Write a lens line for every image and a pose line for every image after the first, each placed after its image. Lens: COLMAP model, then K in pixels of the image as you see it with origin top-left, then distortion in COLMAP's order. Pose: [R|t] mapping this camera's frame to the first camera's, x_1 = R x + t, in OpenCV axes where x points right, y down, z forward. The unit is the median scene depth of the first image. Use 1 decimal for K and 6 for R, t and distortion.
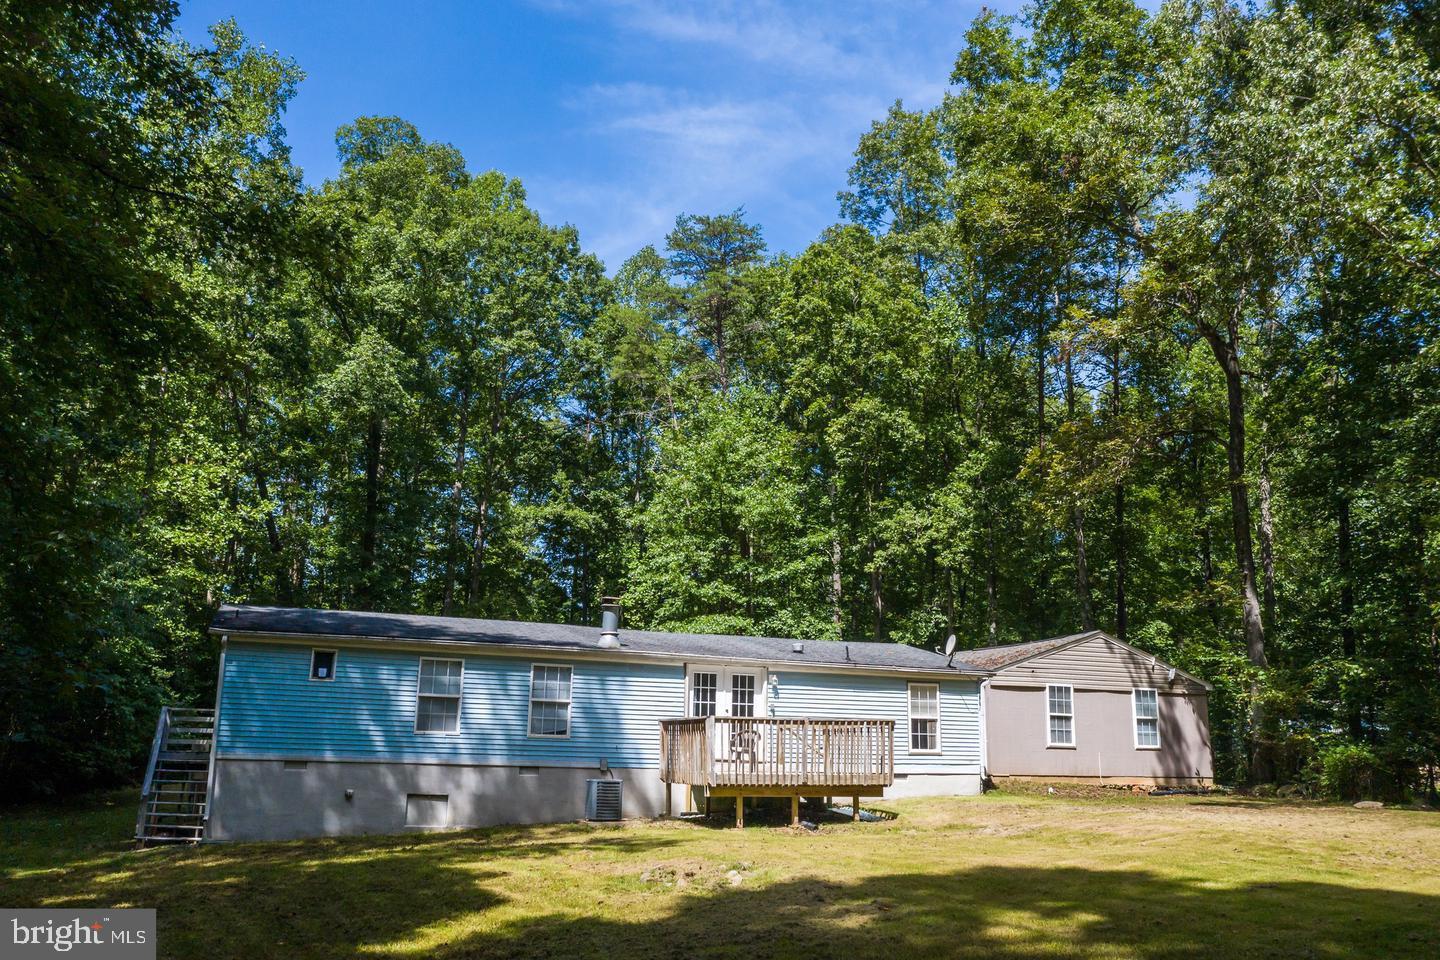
lens RADIAL K [[1140.9, 0, 720.0], [0, 1140.9, 480.0], [0, 0, 1]] dist [-0.004239, 0.000802]
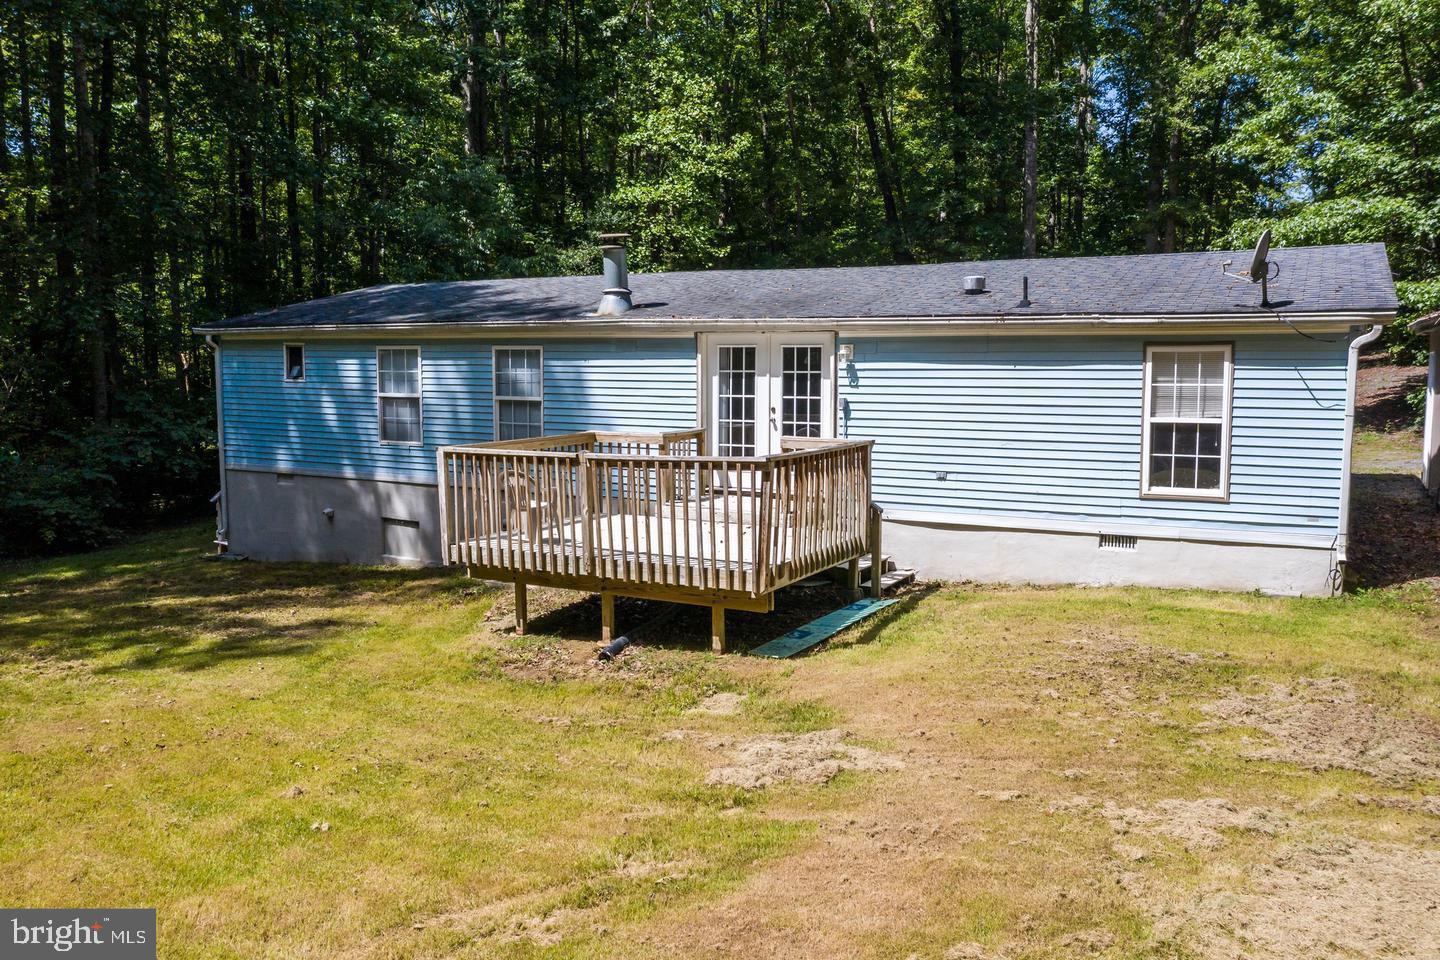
lens RADIAL K [[1140.9, 0, 720.0], [0, 1140.9, 480.0], [0, 0, 1]] dist [-0.004239, 0.000802]
pose [[0.616904, 0.068420, -0.784059, 0.445697], [0.198558, 0.950460, 0.239168, 0.090413], [0.761580, -0.303224, 0.572757, 0.625961]]
